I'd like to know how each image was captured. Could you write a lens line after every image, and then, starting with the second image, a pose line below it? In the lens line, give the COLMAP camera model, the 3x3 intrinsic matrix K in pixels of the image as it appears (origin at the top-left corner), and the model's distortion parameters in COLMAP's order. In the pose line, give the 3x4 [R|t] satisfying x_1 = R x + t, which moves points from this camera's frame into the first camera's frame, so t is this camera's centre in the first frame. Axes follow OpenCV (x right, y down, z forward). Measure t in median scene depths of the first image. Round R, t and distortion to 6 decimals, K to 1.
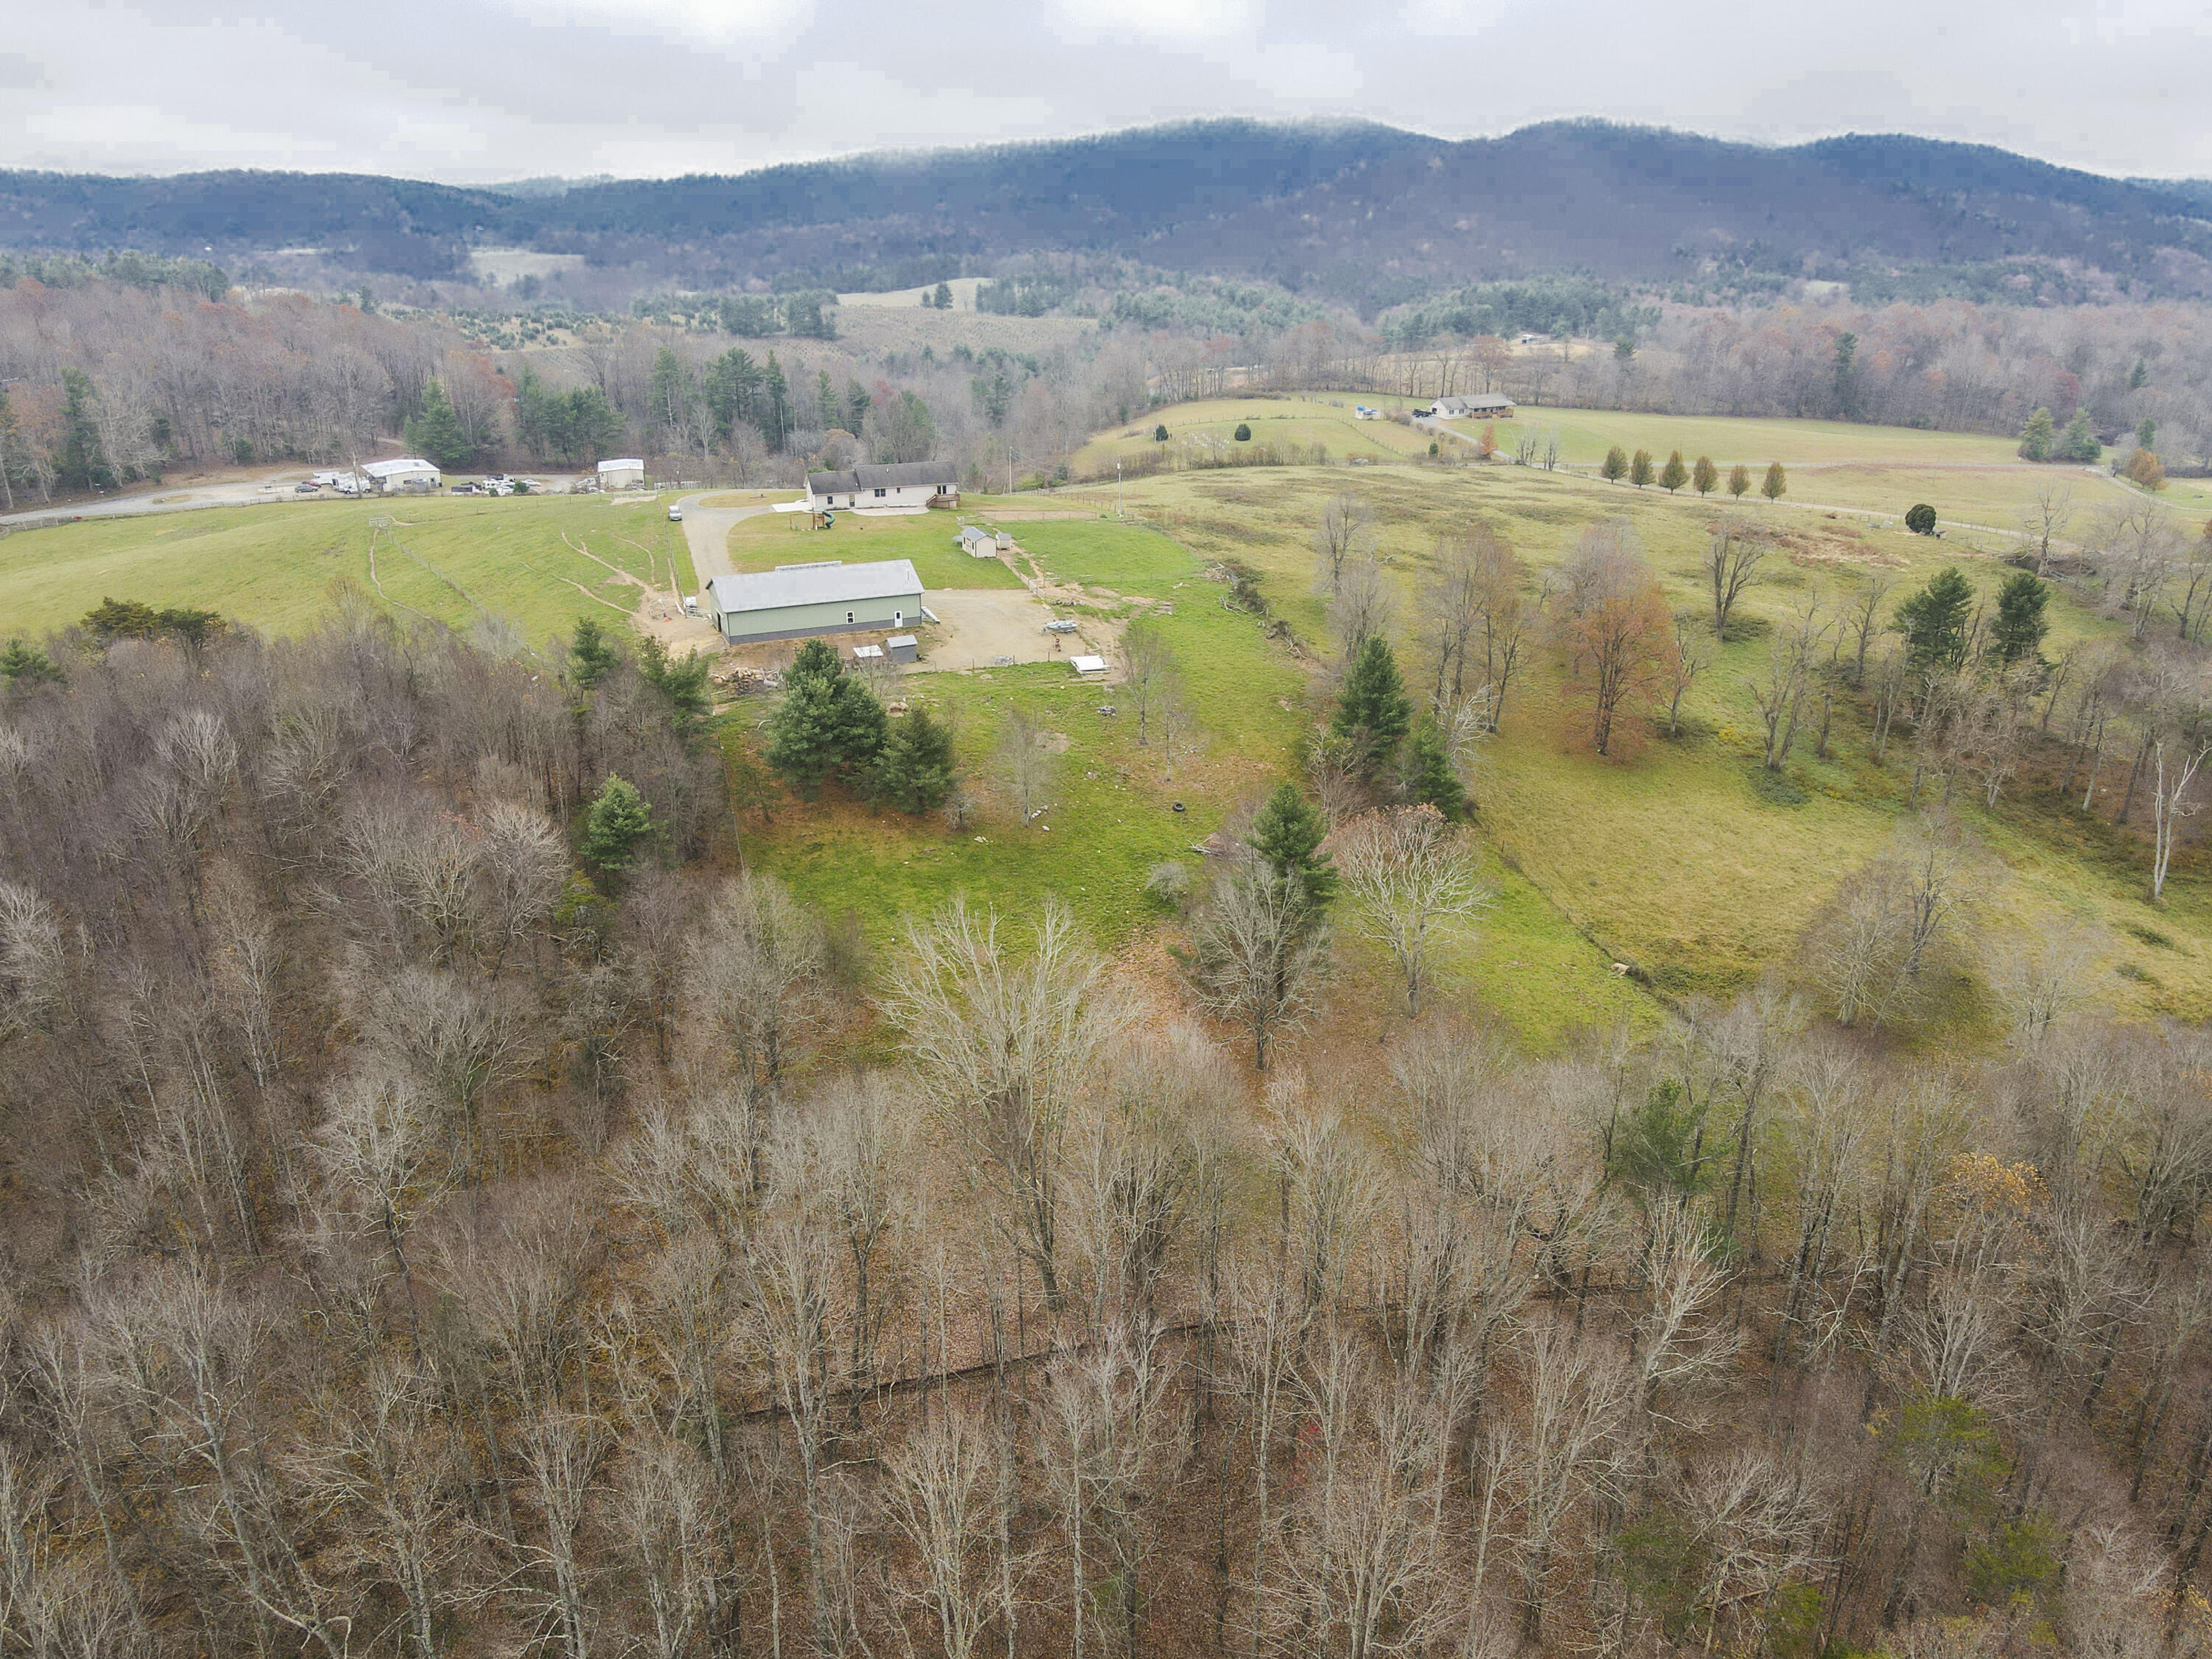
lens RADIAL K [[1609.9, 0, 1106.0], [0, 1609.9, 829.5], [0, 0, 1]] dist [-0.000717, 0.037297]
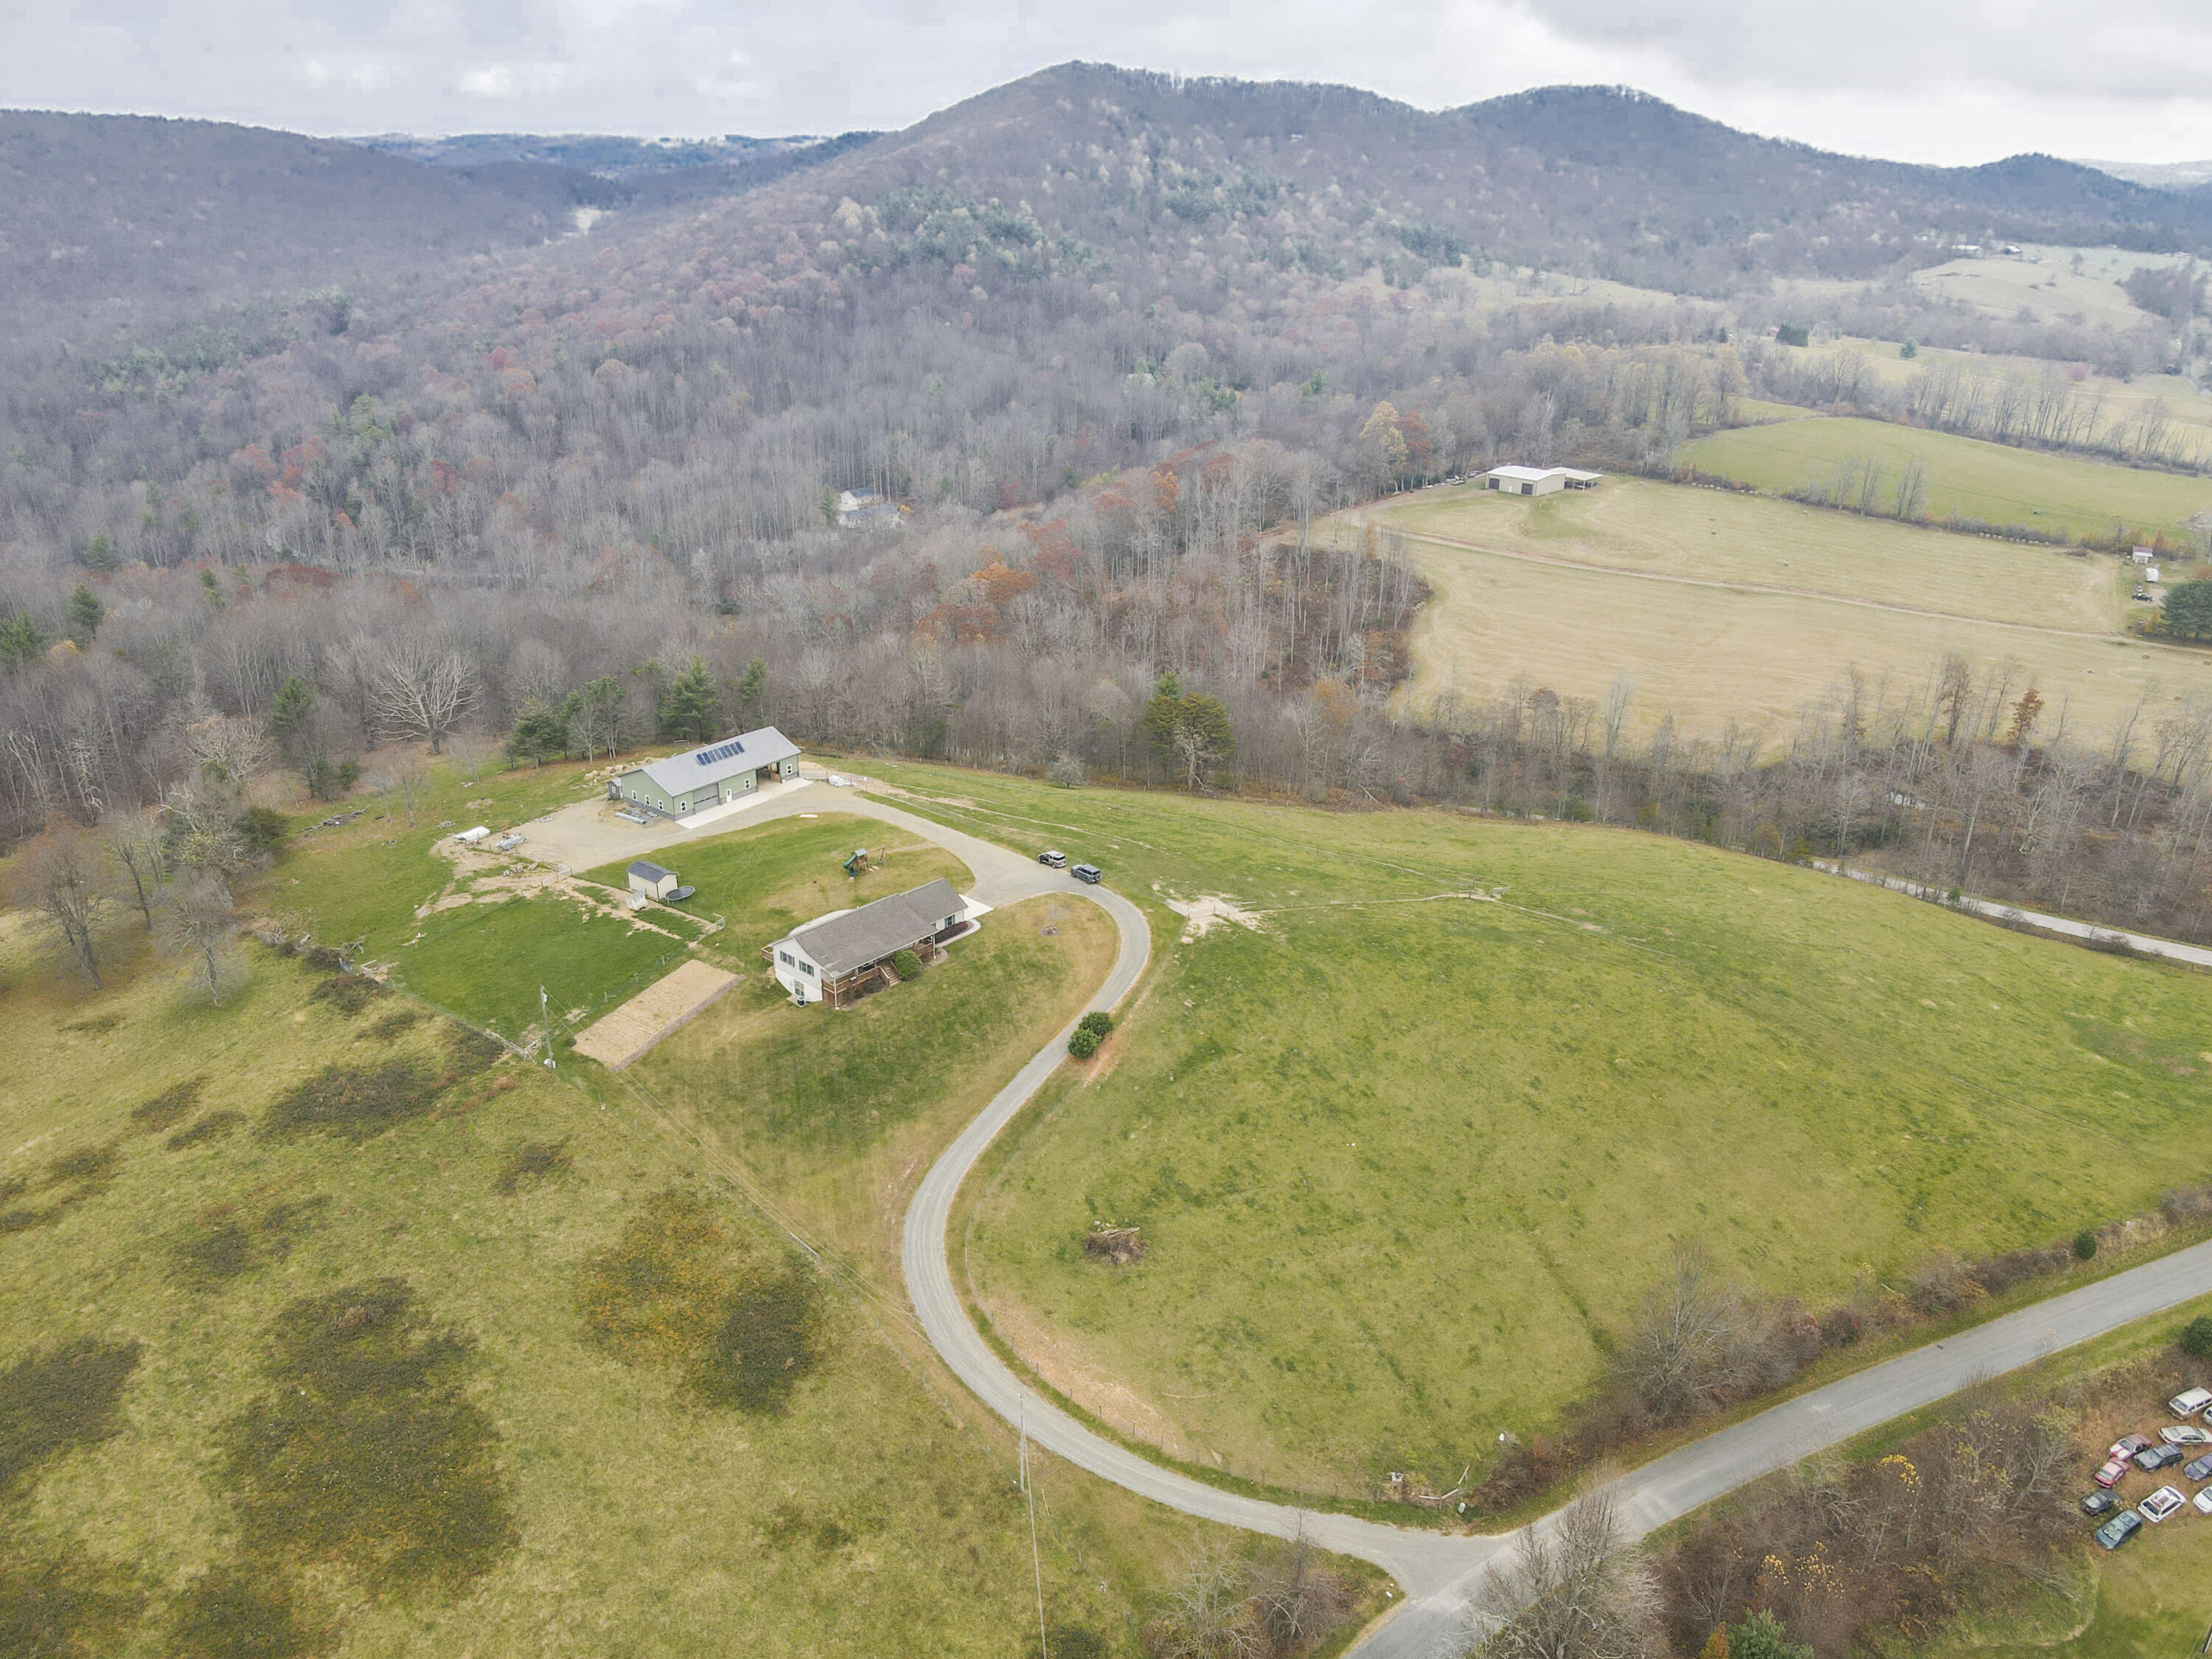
lens RADIAL K [[1604.0, 0, 1098.4], [0, 1604.0, 865.6], [0, 0, 1]] dist [0.008878, 0.029688]
pose [[-0.874203, 0.183631, -0.449499, 0.064247], [-0.200044, 0.707312, 0.678006, -0.514640], [0.442439, 0.682634, -0.581600, 0.996169]]
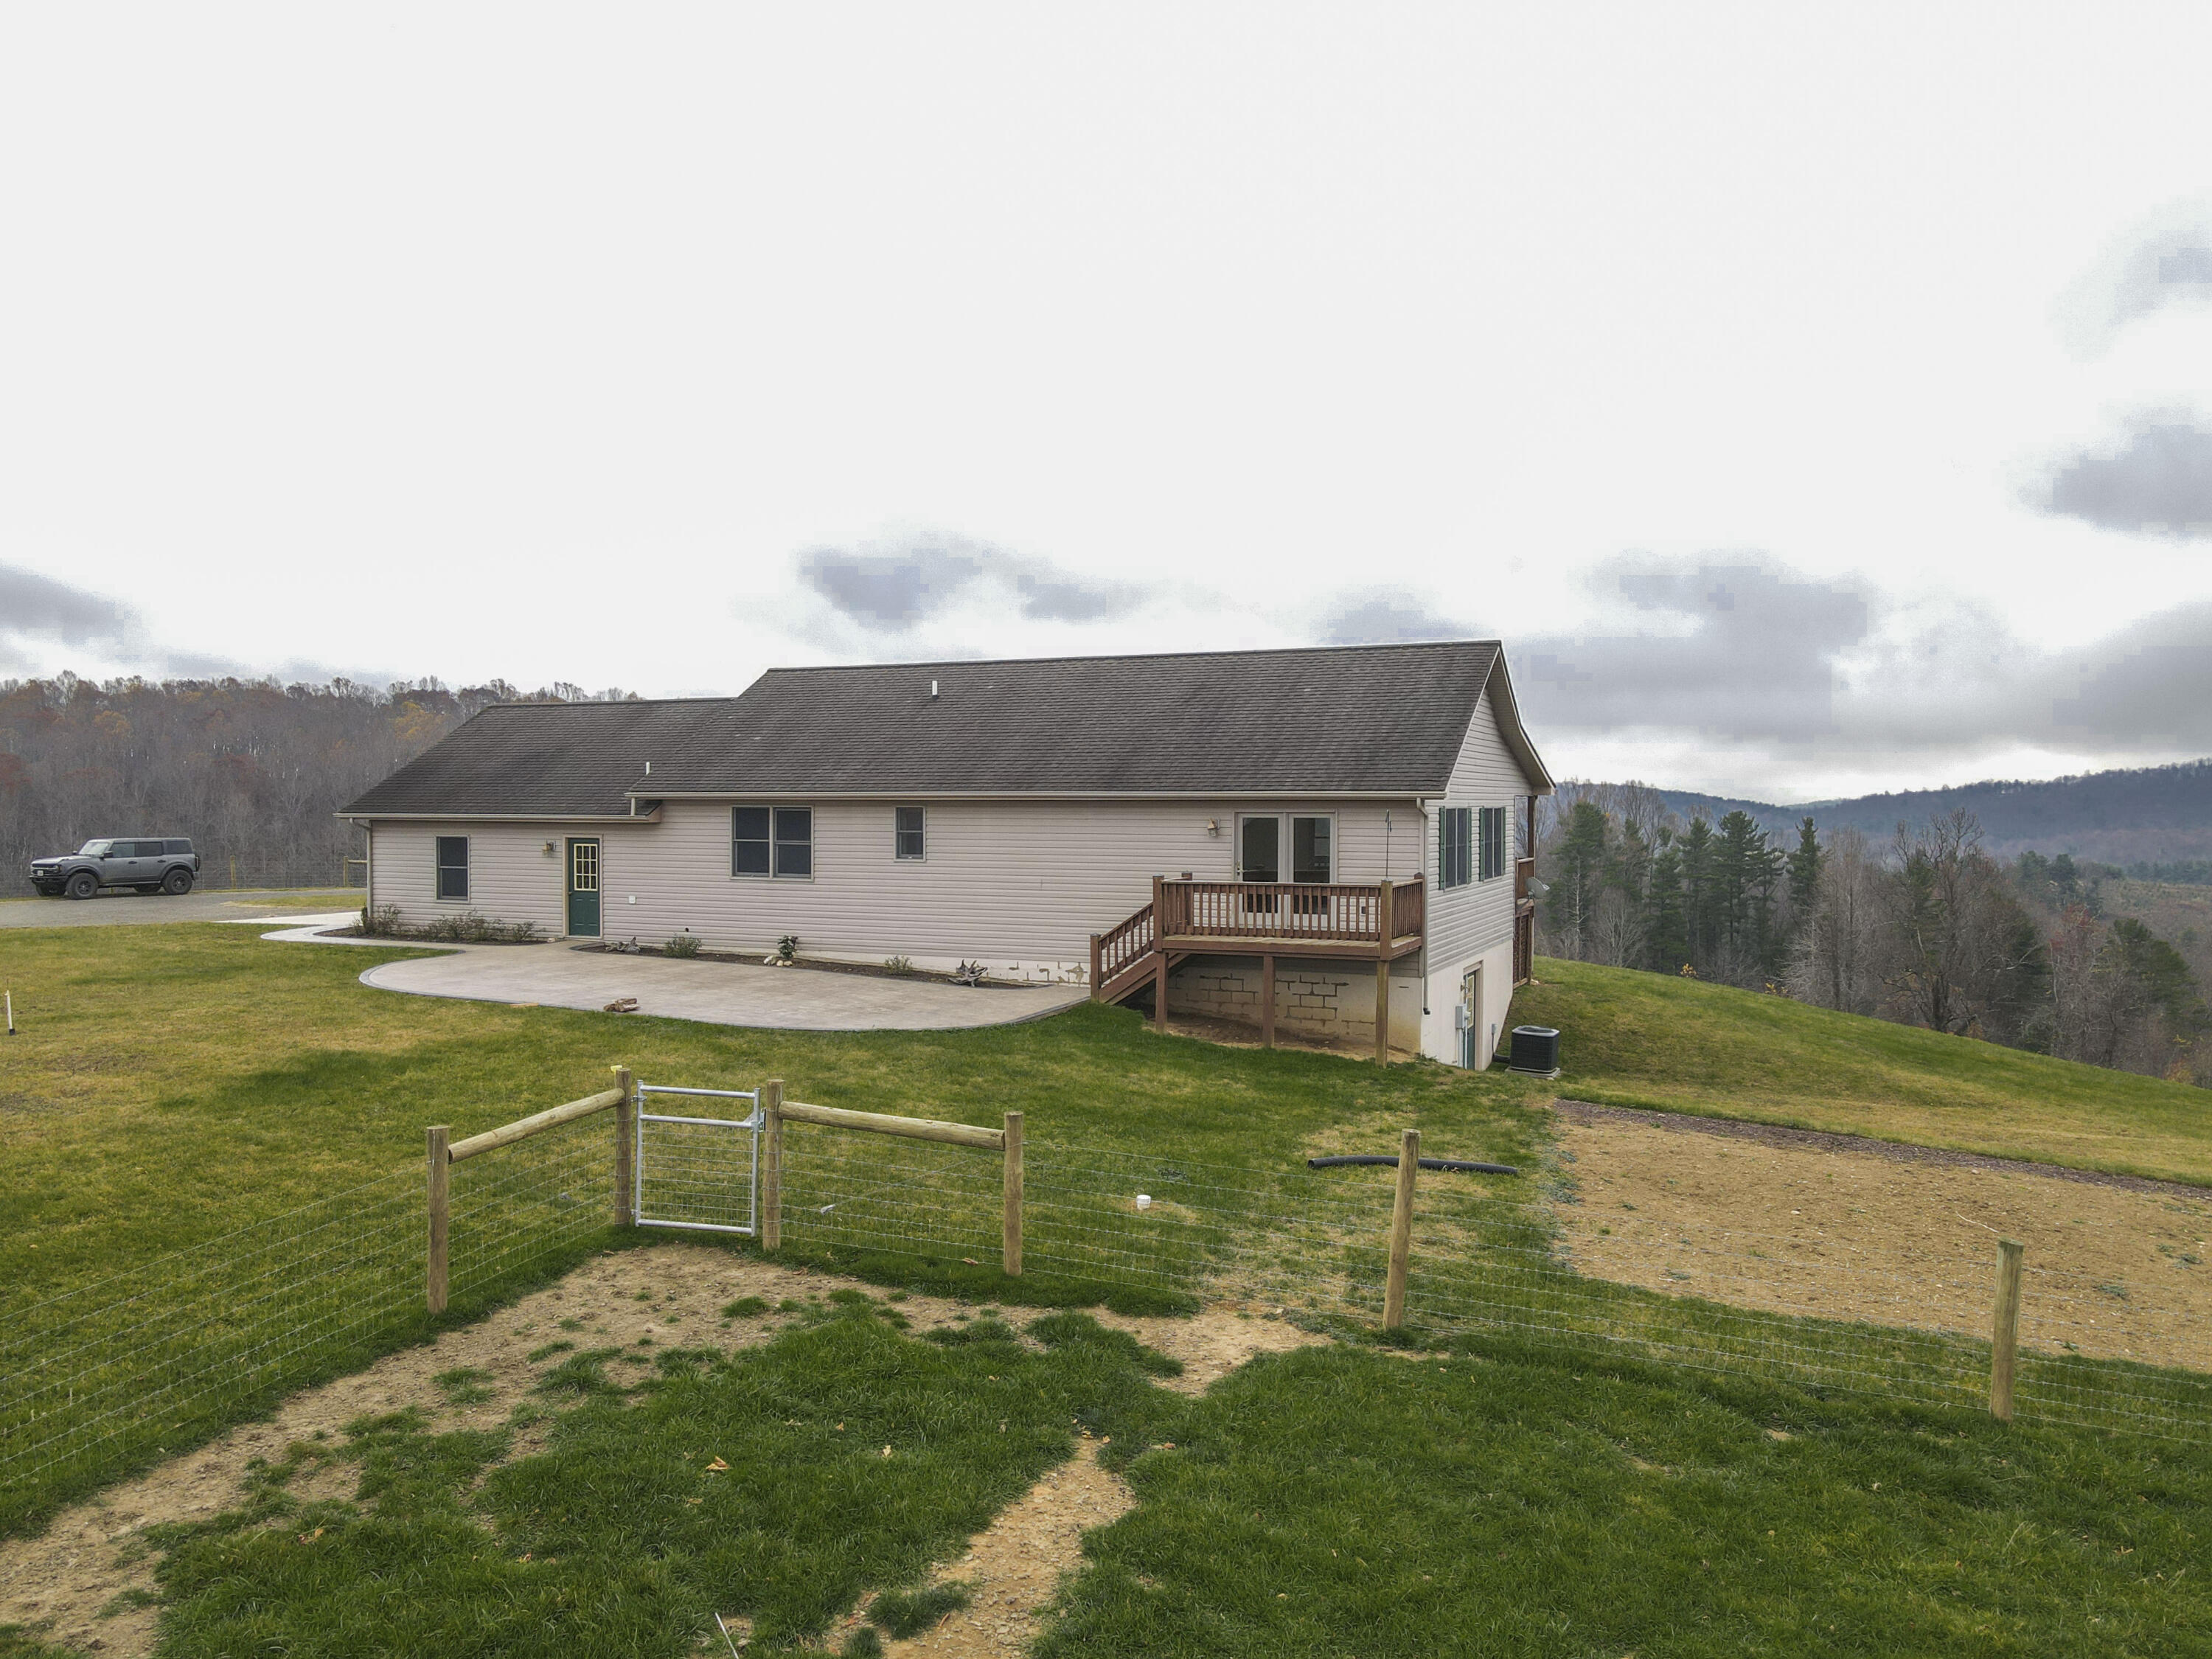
lens RADIAL K [[1604.0, 0, 1098.4], [0, 1604.0, 865.6], [0, 0, 1]] dist [0.008878, 0.029688]
pose [[0.729273, 0.026318, -0.683717, -0.028181], [-0.260803, 0.934514, -0.242208, -0.125207], [0.632569, 0.354951, 0.688380, 0.632281]]
